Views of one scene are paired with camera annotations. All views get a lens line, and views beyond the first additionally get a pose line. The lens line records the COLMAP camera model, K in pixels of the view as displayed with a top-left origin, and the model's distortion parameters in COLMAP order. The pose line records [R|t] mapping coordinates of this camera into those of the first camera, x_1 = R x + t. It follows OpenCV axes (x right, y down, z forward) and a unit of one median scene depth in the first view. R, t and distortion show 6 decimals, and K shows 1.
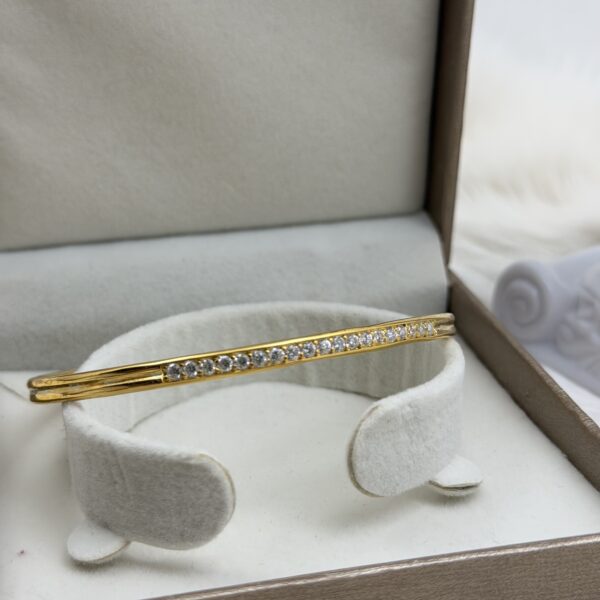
lens RADIAL K [[1250.7, 0, 300.0], [0, 1250.7, 300.0], [0, 0, 1]] dist [0.102882, 0.098979]
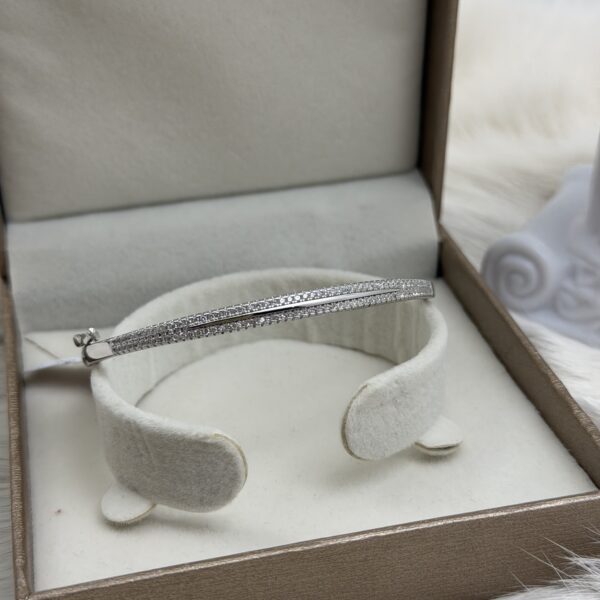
lens RADIAL K [[1184.9, 0, 300.0], [0, 1184.9, 300.0], [0, 0, 1]] dist [0.079174, 0.264429]
pose [[0.999658, -0.016011, -0.020695, 0.022034], [0.018334, 0.992915, 0.117407, -0.103165], [0.018668, -0.117746, 0.992868, -0.044678]]
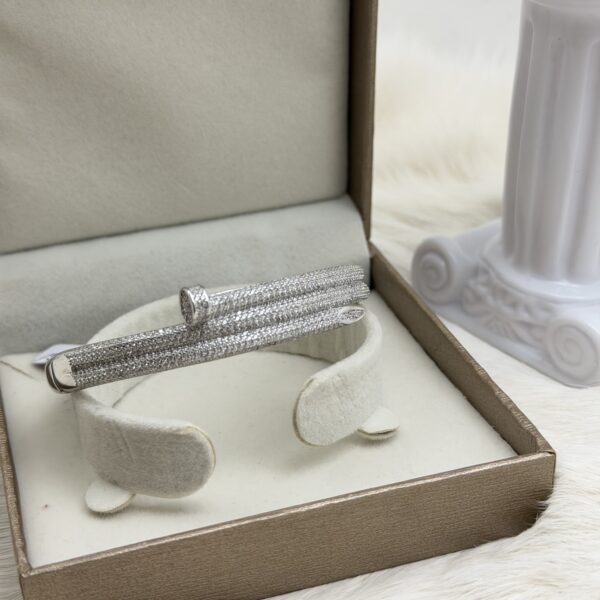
lens RADIAL K [[1184.9, 0, 300.0], [0, 1184.9, 300.0], [0, 0, 1]] dist [0.079174, 0.264429]
pose [[0.997125, -0.064154, 0.040328, 0.001339], [0.060828, 0.995025, 0.078905, -0.079854], [-0.045190, -0.076225, 0.996066, -0.183778]]
